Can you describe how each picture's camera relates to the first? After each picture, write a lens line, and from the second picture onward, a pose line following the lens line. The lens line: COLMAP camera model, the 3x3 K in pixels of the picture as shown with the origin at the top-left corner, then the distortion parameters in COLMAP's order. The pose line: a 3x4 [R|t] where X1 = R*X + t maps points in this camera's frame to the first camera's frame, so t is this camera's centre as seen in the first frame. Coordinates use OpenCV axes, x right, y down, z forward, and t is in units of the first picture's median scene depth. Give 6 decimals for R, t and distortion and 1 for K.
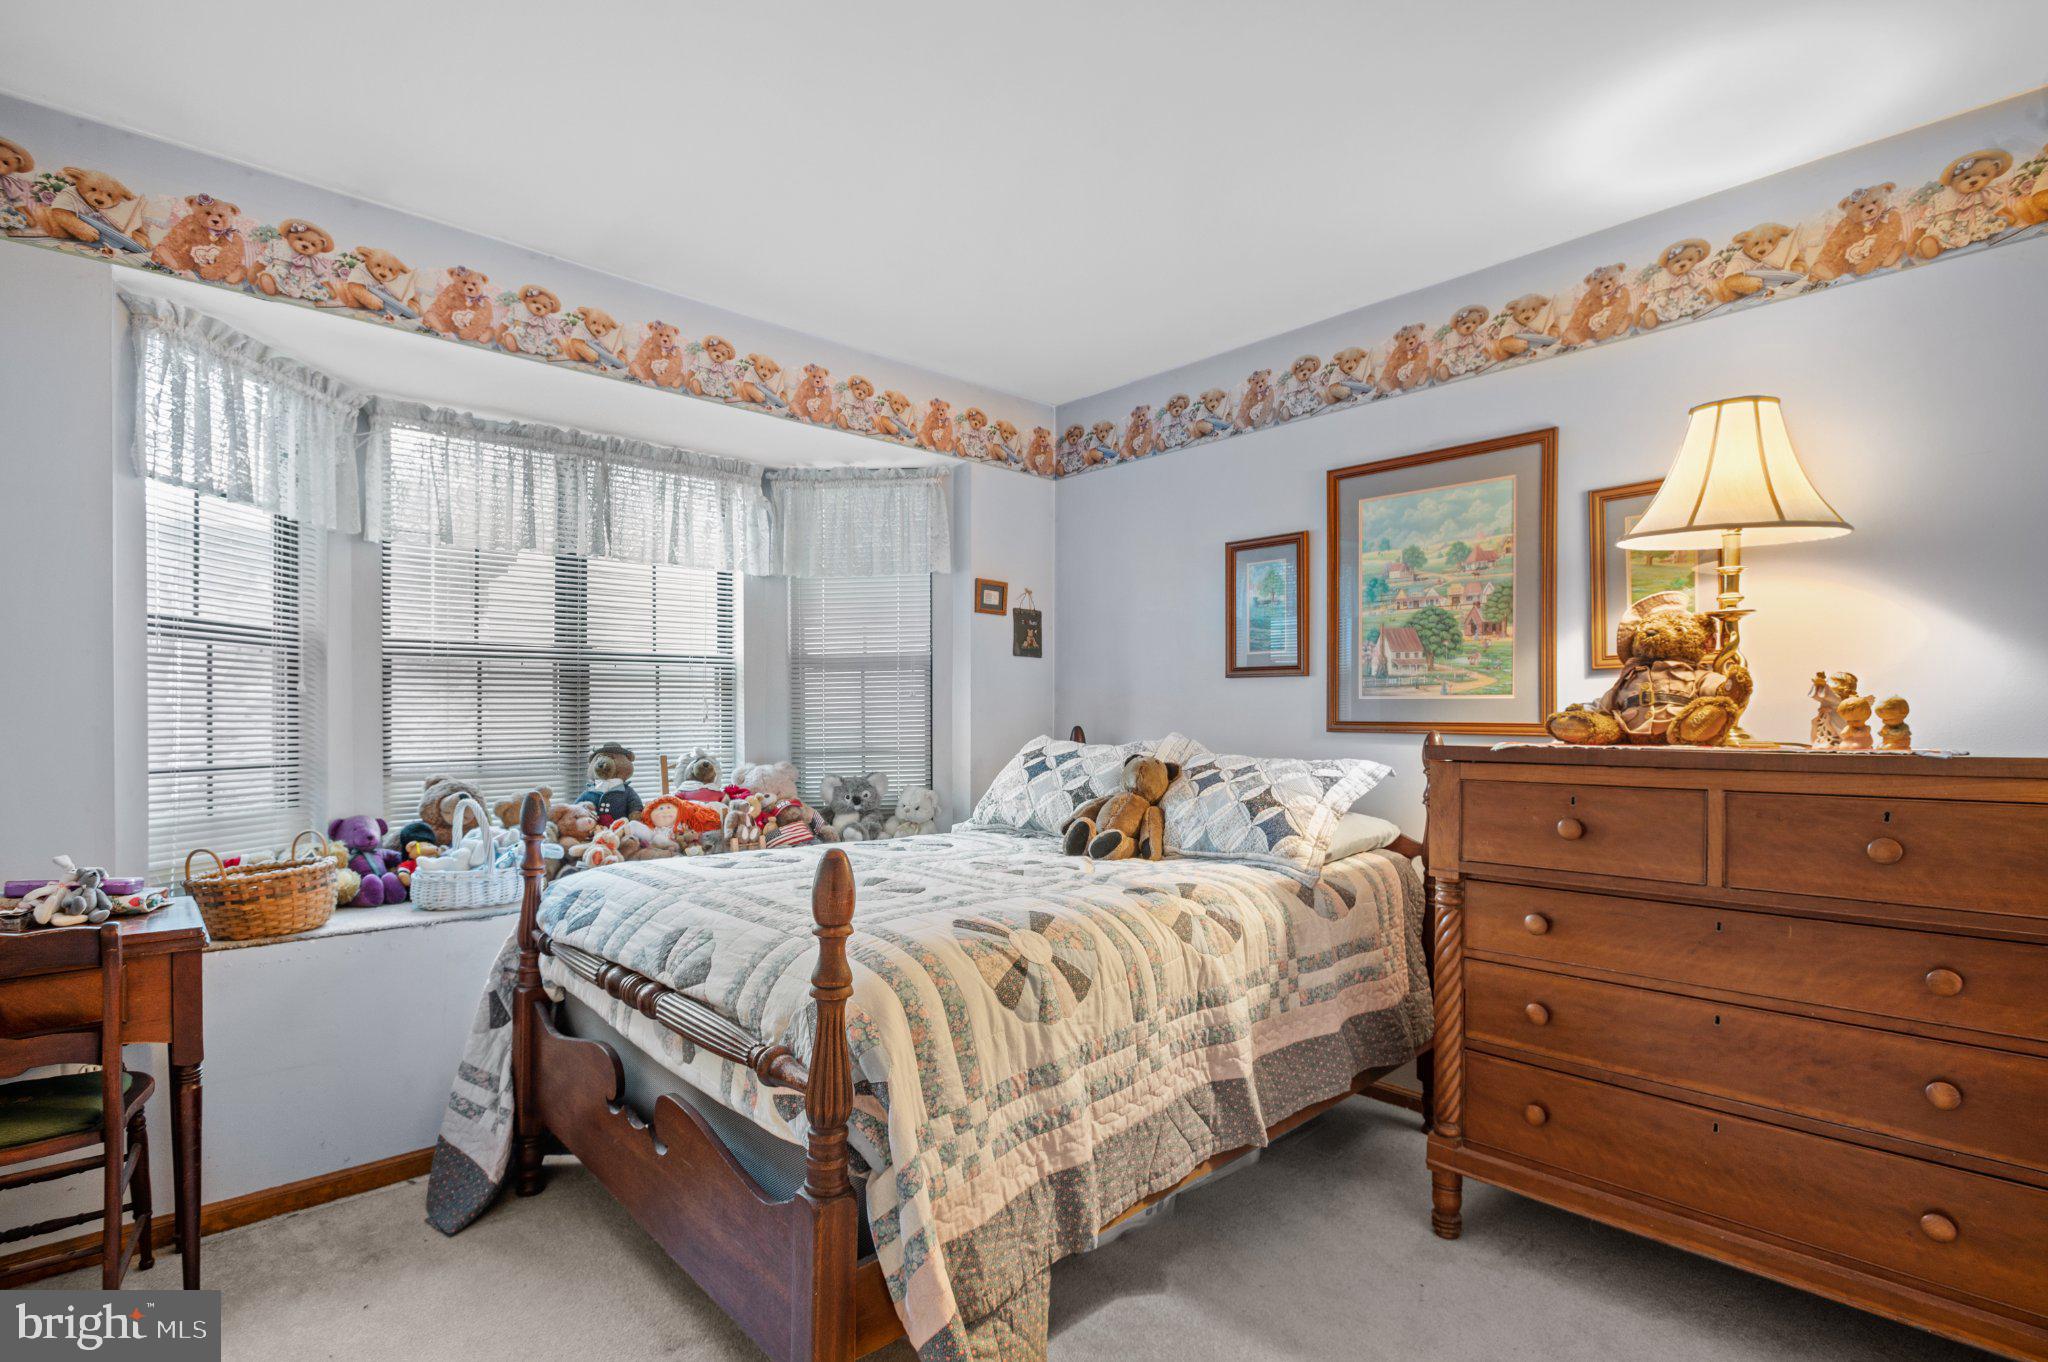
lens RADIAL K [[978.6, 0, 1026.6], [0, 978.6, 702.9], [0, 0, 1]] dist [-0.002437, 0.001296]
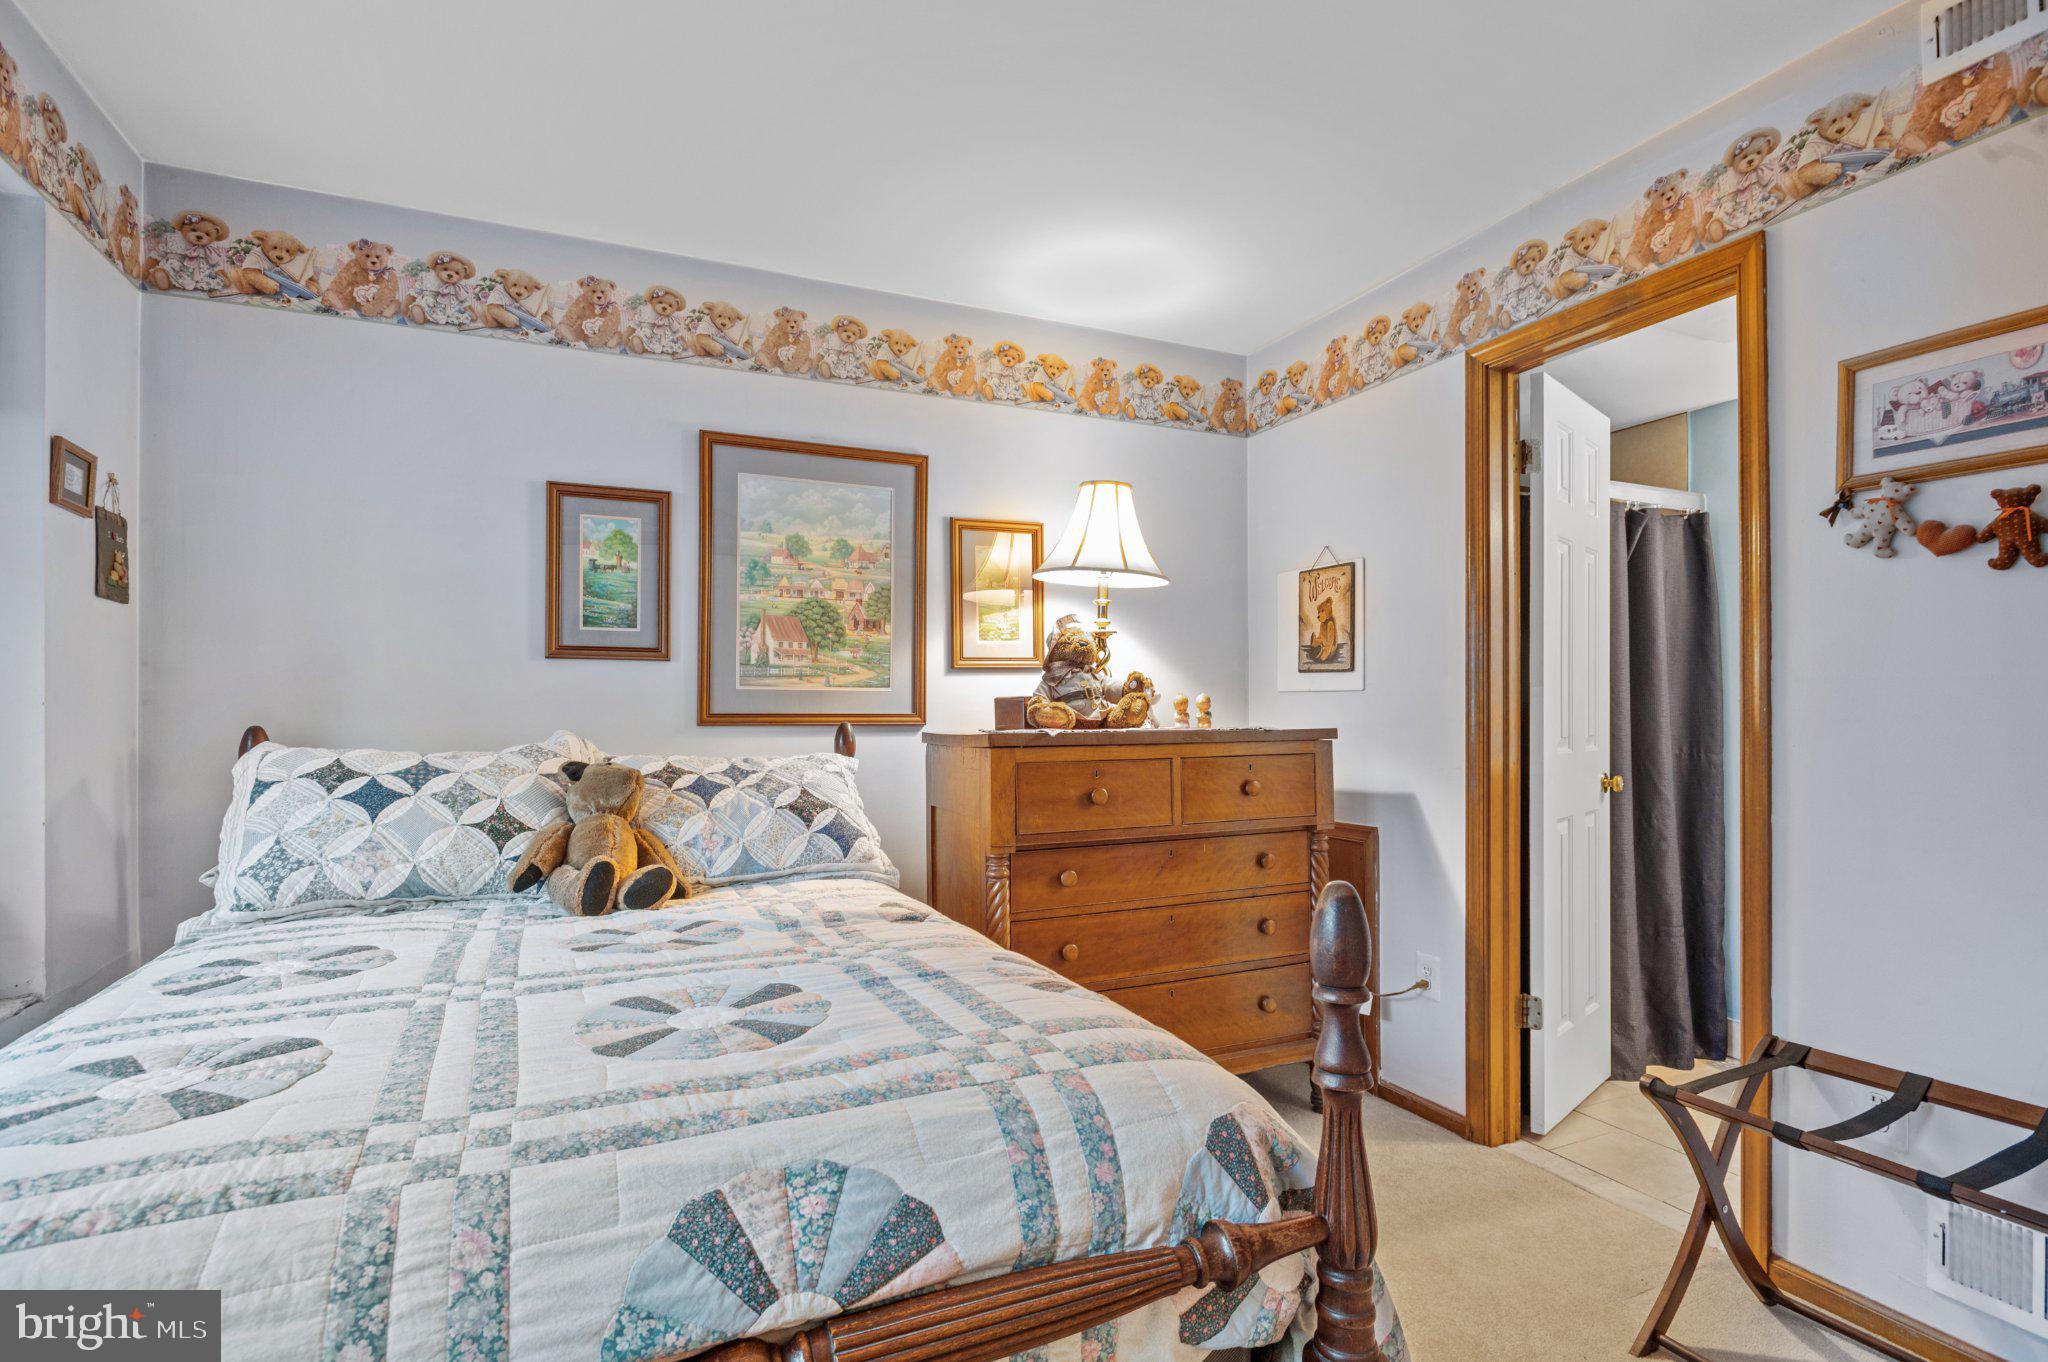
lens RADIAL K [[978.6, 0, 1019.9], [0, 978.6, 687.0], [0, 0, 1]] dist [-0.002437, 0.001296]
pose [[0.331658, 0.022318, 0.943136, -0.458871], [-0.008379, 0.999750, -0.020711, 0.011269], [-0.943363, -0.001034, 0.331762, 0.470676]]
